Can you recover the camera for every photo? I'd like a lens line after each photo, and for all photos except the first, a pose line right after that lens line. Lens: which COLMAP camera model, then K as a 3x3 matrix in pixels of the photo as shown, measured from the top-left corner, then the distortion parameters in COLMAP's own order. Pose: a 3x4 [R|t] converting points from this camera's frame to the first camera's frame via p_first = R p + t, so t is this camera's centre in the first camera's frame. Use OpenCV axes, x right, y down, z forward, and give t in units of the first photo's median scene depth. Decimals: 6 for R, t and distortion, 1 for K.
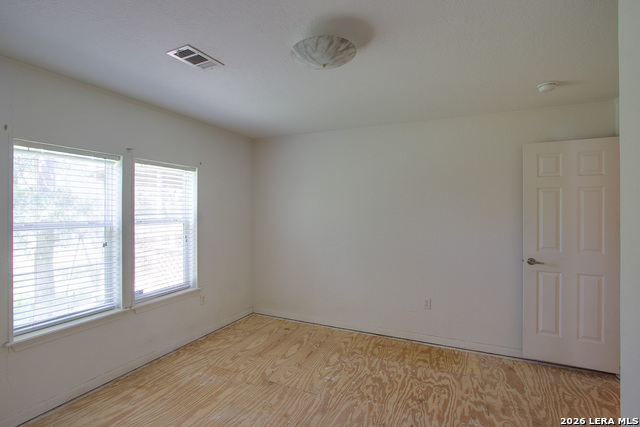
lens RADIAL K [[311.9, 0, 320.9], [0, 311.9, 210.1], [0, 0, 1]] dist [-0.001055, -0.000065]
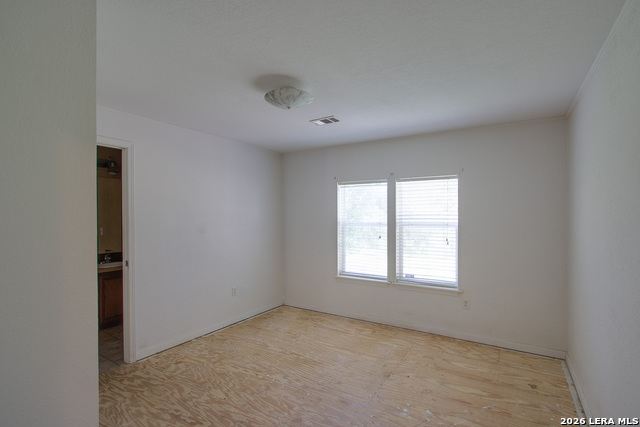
lens RADIAL K [[311.9, 0, 320.6], [0, 311.9, 216.6], [0, 0, 1]] dist [-0.001055, -0.000065]
pose [[-0.123296, 0.004962, -0.992358, 0.753244], [0.001273, 0.999987, 0.004842, -0.001036], [0.992369, -0.000666, -0.123300, 0.729691]]
